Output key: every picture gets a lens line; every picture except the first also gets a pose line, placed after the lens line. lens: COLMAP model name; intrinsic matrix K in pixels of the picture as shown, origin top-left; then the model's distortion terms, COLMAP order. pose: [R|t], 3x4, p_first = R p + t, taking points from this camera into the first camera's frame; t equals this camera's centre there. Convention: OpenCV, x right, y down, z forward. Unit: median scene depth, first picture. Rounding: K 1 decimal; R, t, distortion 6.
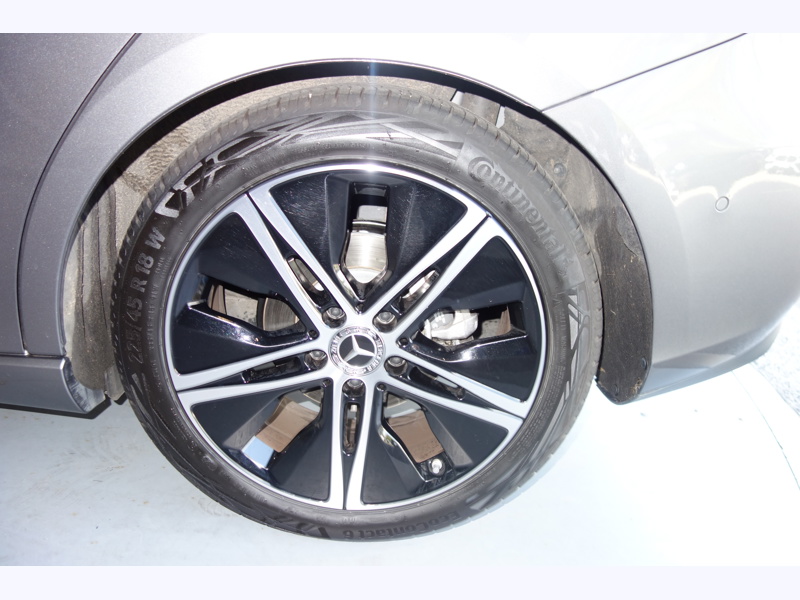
lens RADIAL K [[661.7, 0, 400.0], [0, 661.7, 300.0], [0, 0, 1]] dist [-0.004280, -0.001833]
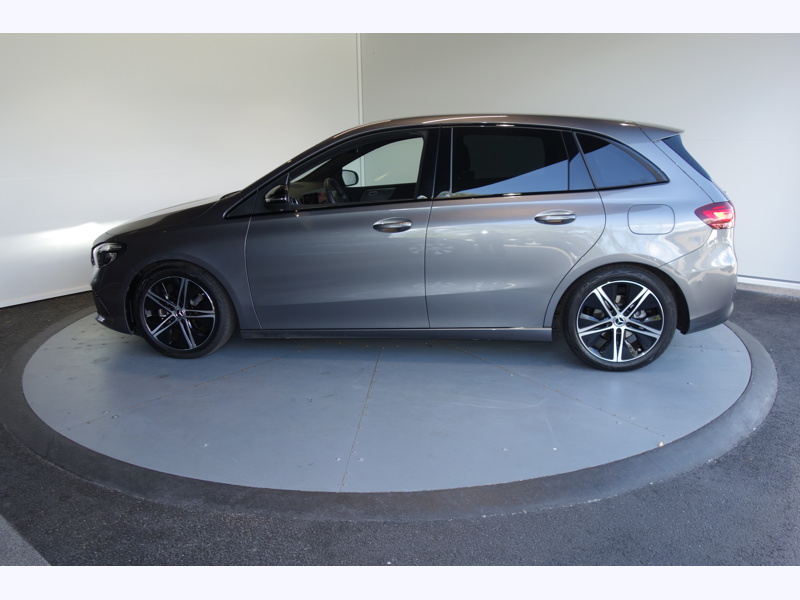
lens RADIAL K [[639.9, 0, 400.0], [0, 639.9, 300.0], [0, 0, 1]] dist [-0.002931, -0.004111]
pose [[0.984996, -0.066080, -0.159424, -0.825775], [0.041023, 0.986964, -0.155626, 0.545567], [0.167629, 0.146751, 0.974866, -3.481631]]
